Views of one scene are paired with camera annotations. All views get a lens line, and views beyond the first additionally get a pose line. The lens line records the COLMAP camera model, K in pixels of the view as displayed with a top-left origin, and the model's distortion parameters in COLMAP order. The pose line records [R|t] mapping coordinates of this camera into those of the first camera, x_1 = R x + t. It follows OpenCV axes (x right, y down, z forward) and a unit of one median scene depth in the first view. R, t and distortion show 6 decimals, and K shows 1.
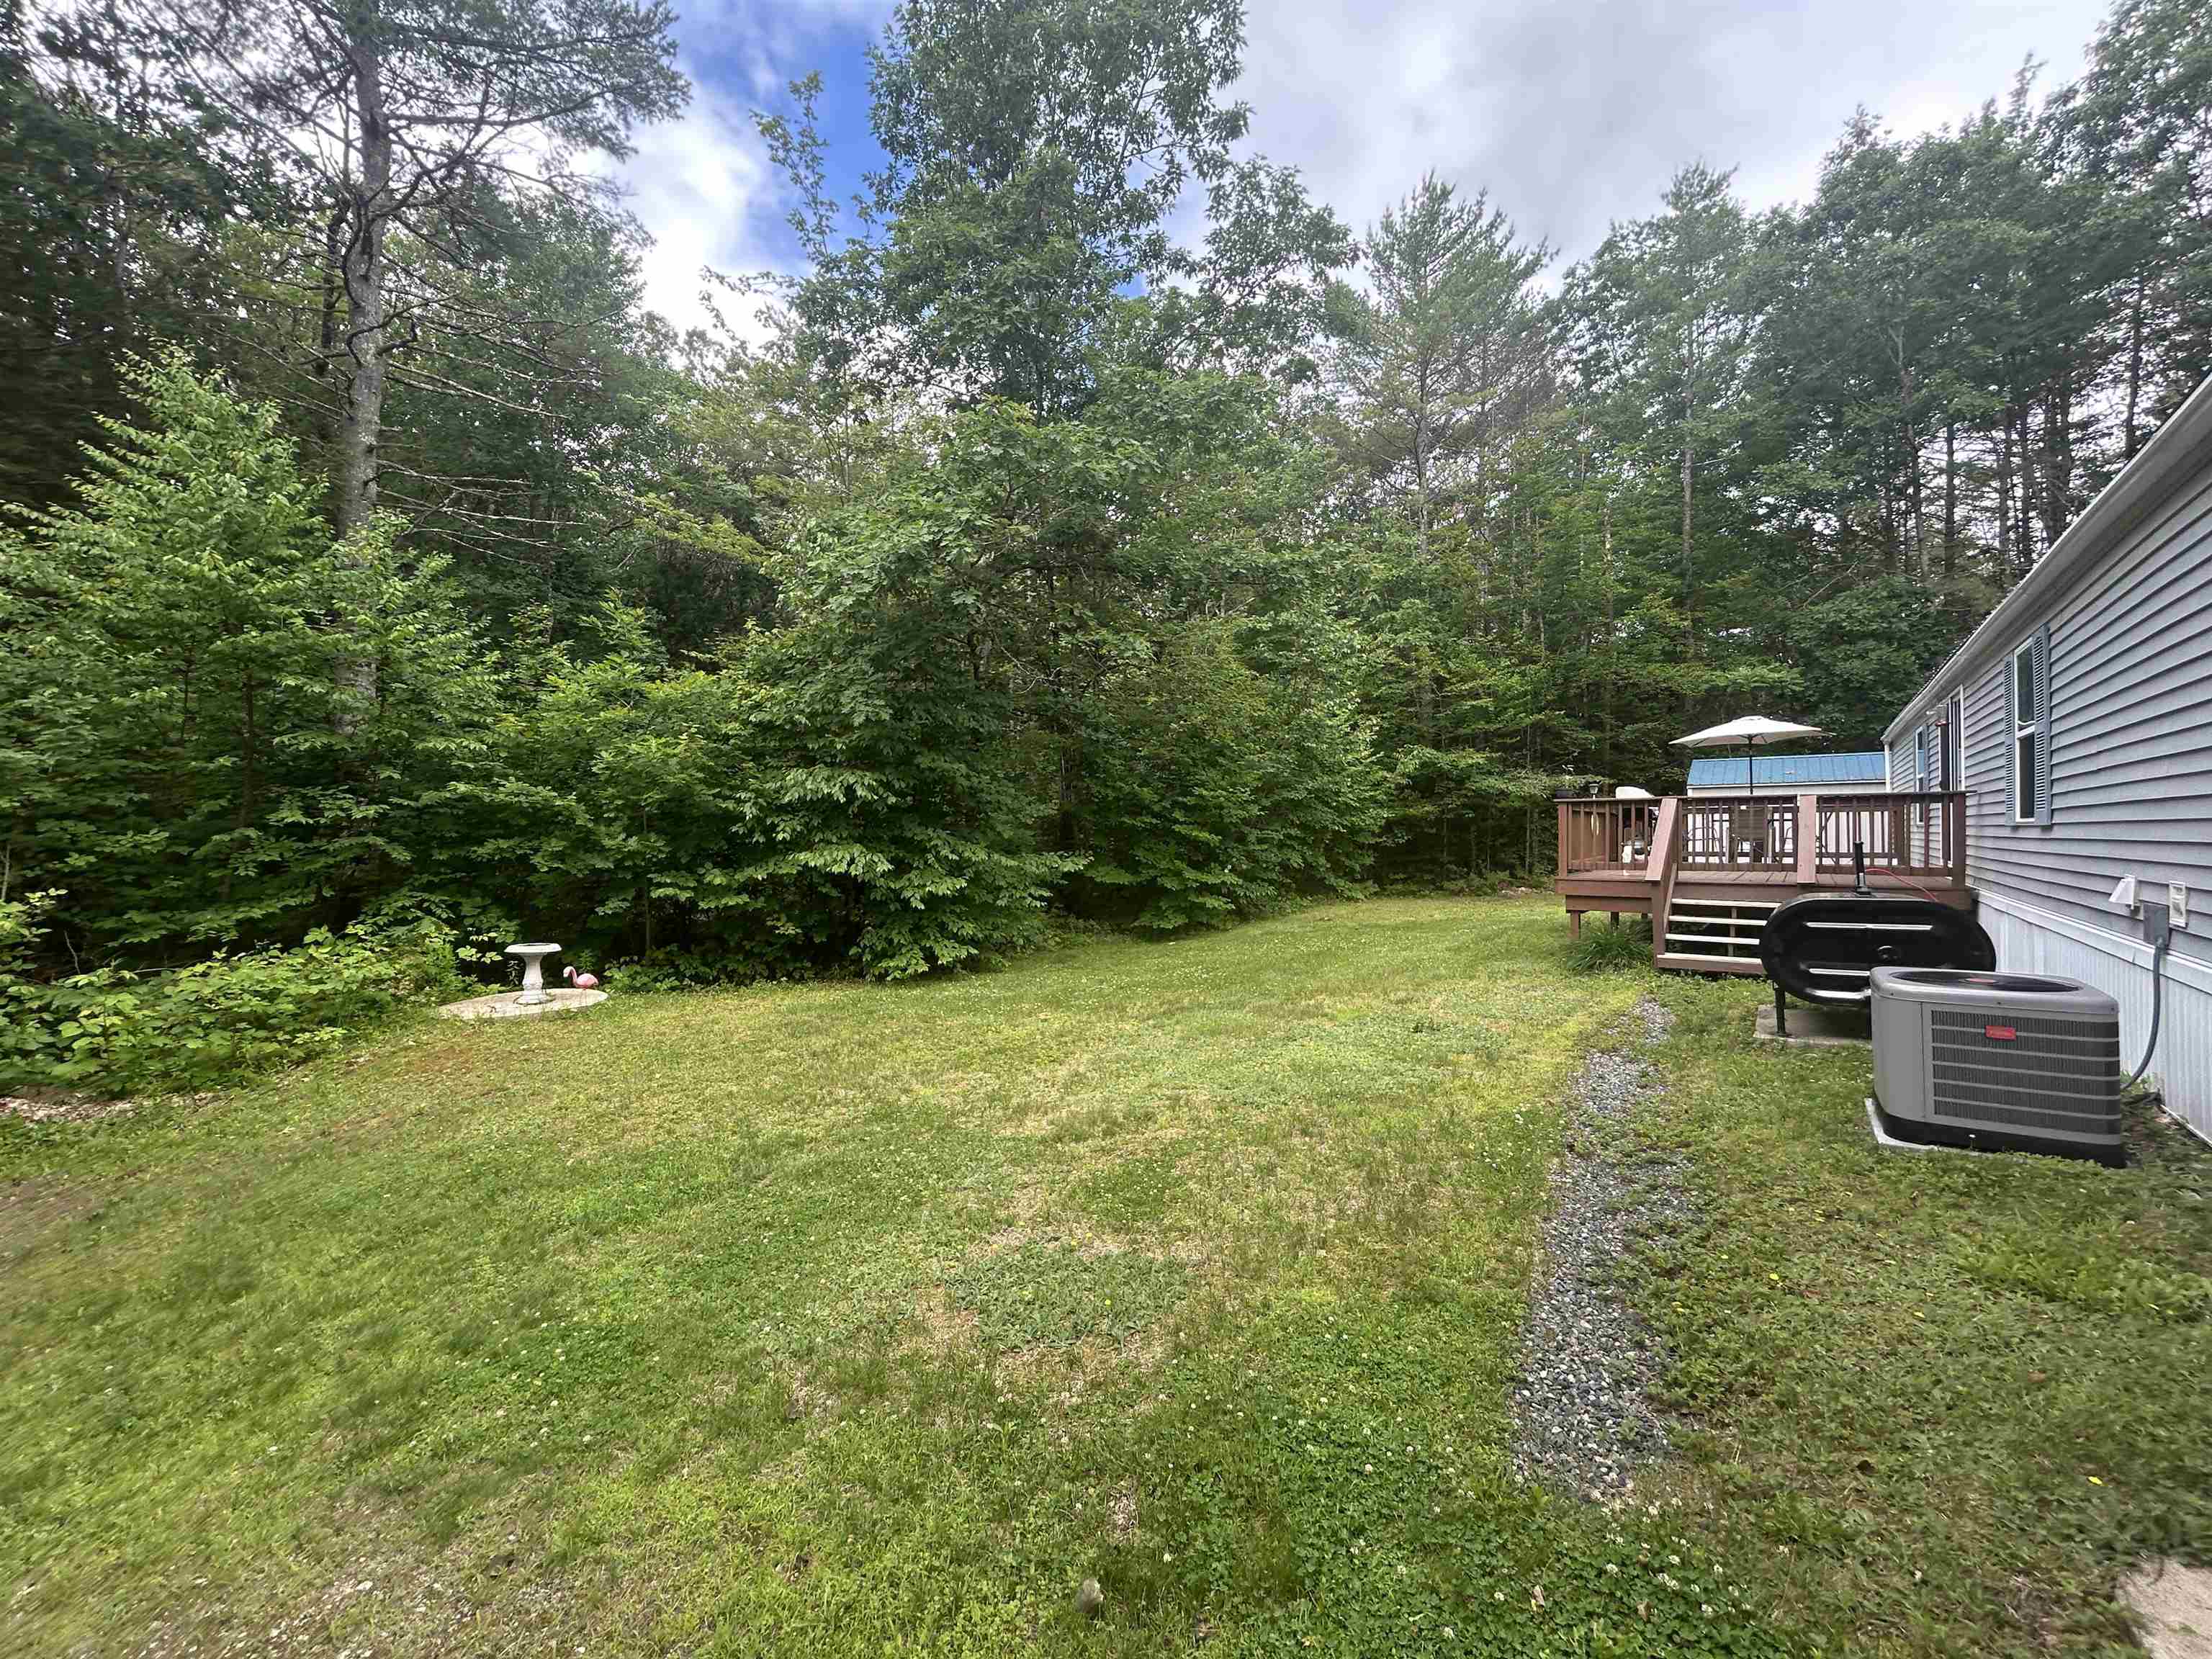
lens RADIAL K [[902.2, 0, 1101.5], [0, 902.2, 825.4], [0, 0, 1]] dist [-0.001600, 0.000074]
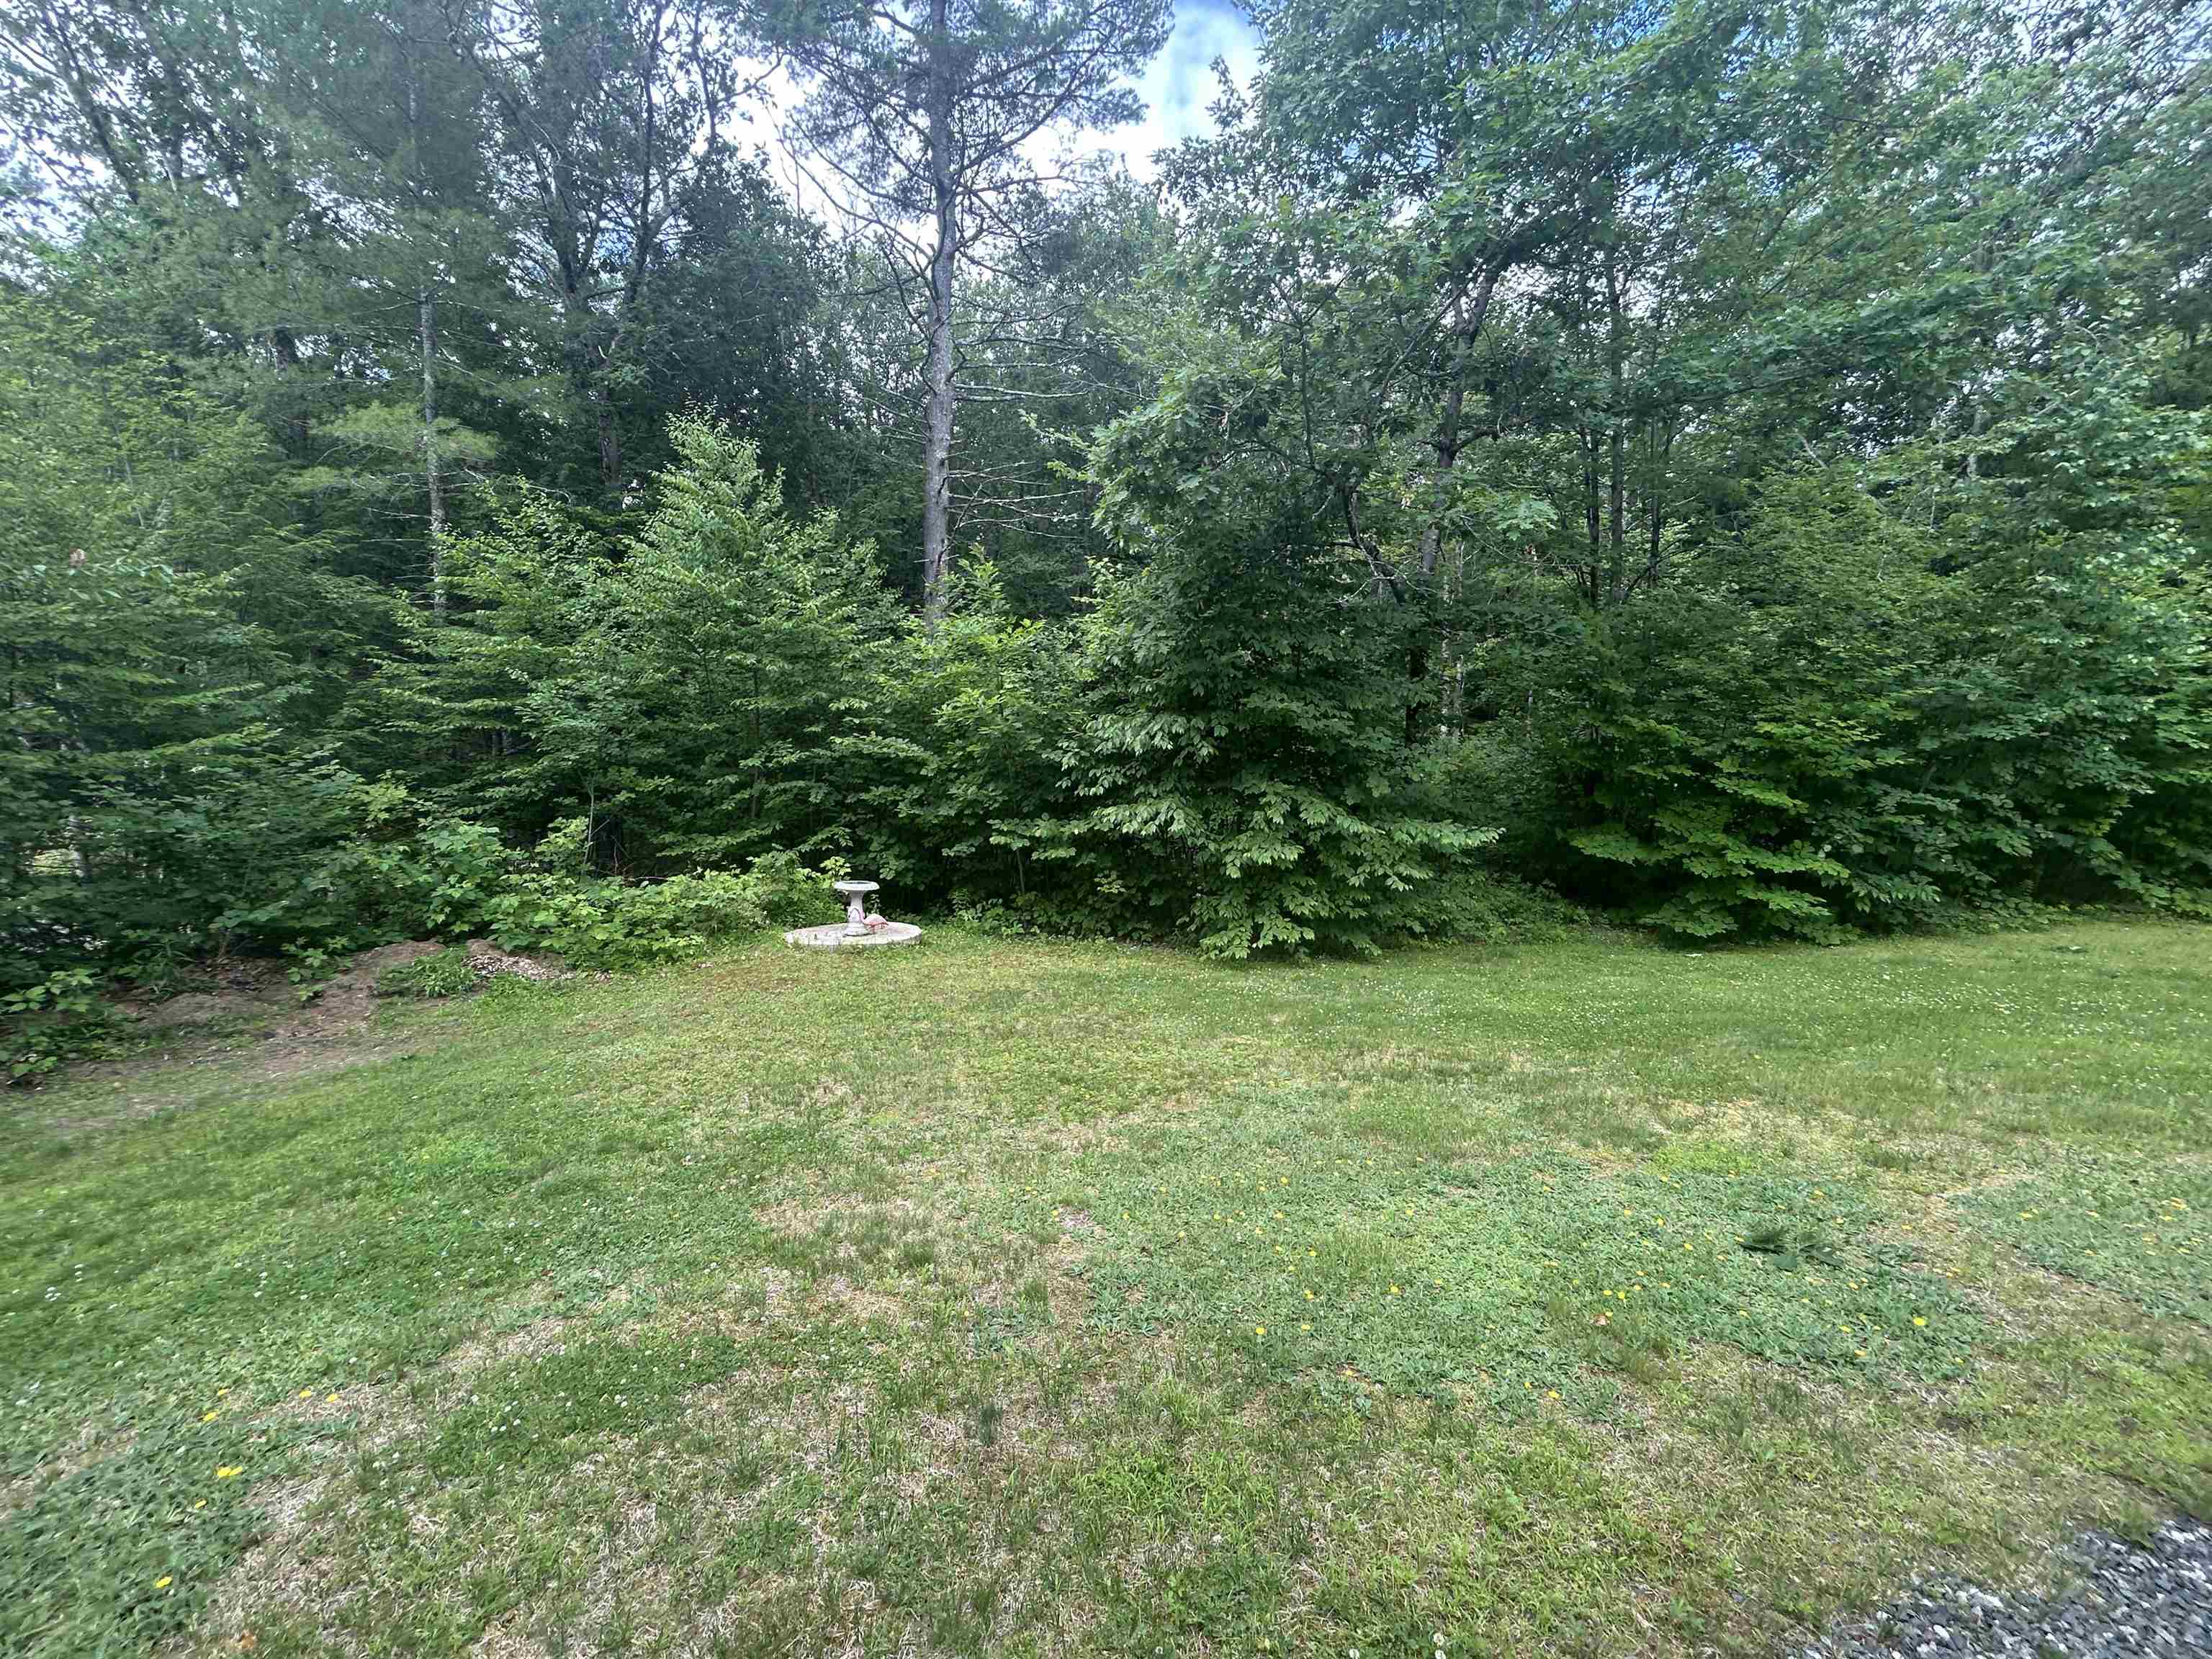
lens RADIAL K [[902.2, 0, 1101.5], [0, 902.2, 825.4], [0, 0, 1]] dist [-0.001600, 0.000074]
pose [[0.754048, 0.048205, -0.655047, 0.261957], [-0.007648, 0.997880, 0.064631, -0.009992], [0.656774, -0.043725, 0.752818, 0.295981]]
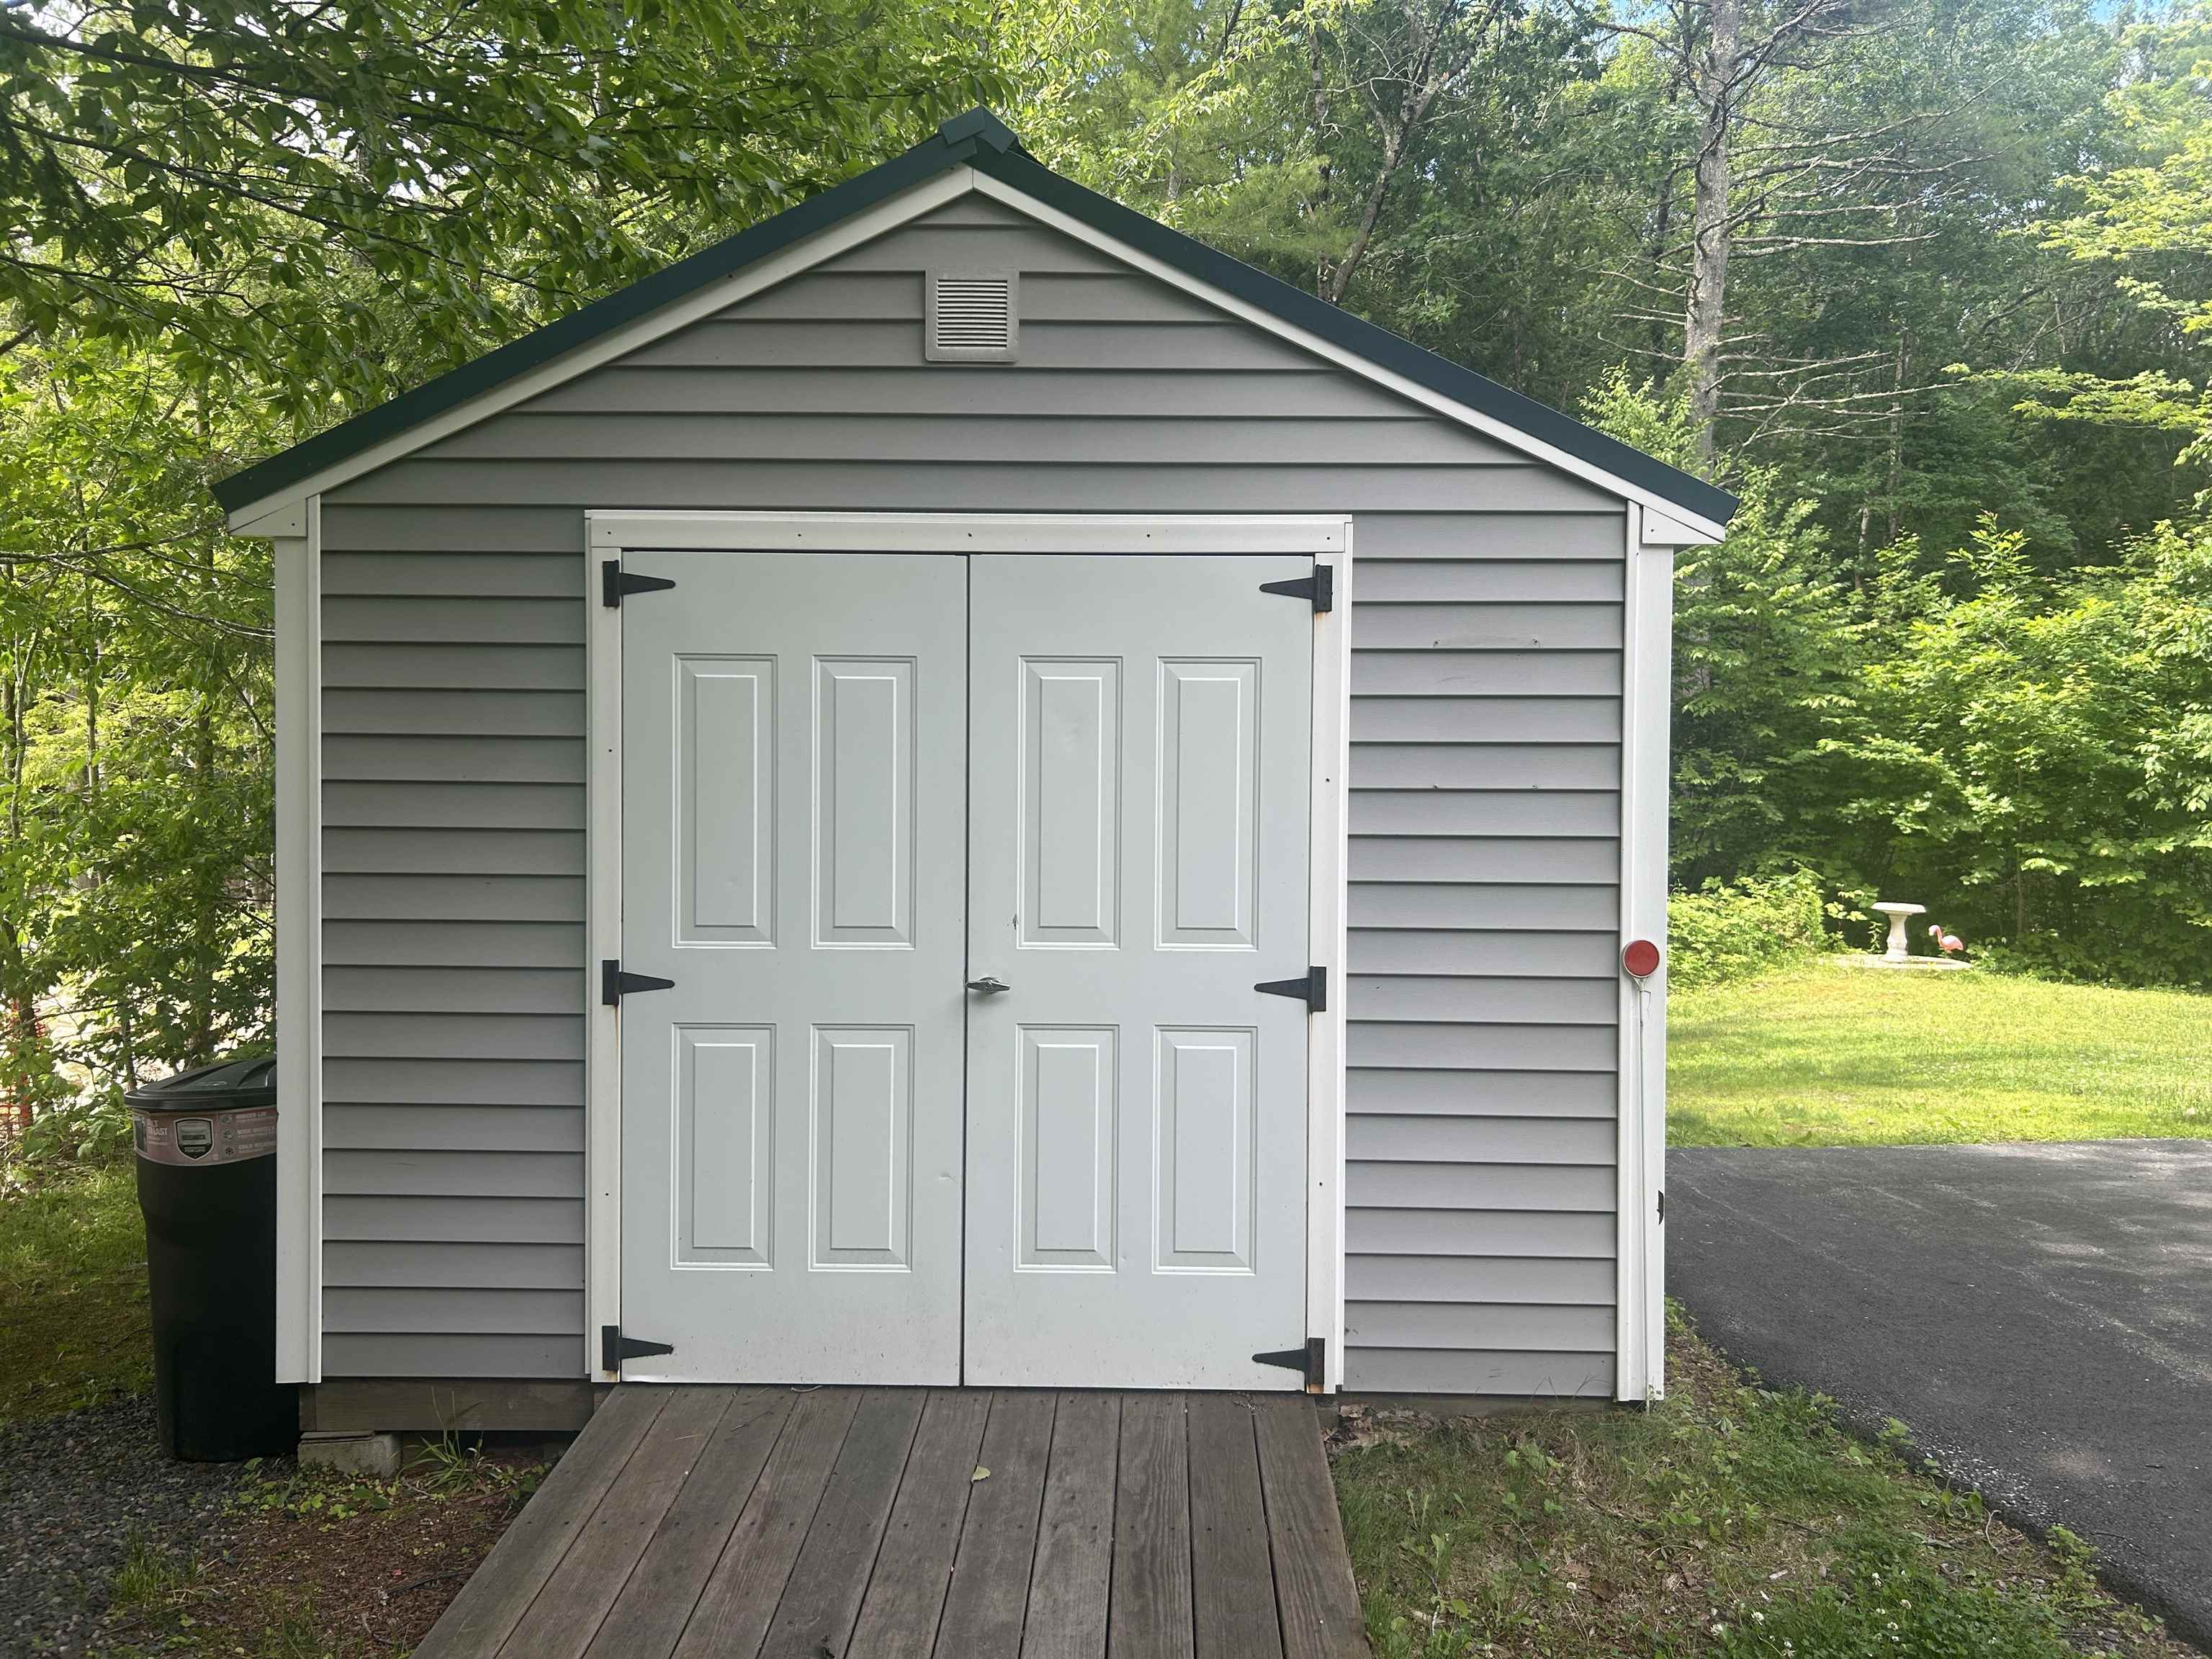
lens RADIAL K [[1652.6, 0, 1106.0], [0, 1652.6, 829.5], [0, 0, 1]] dist [0.003438, 0.000128]
pose [[0.556079, 0.030358, -0.830575, 0.317531], [-0.008073, 0.999483, 0.031126, 0.000470], [0.831090, -0.010604, 0.556037, -0.594205]]
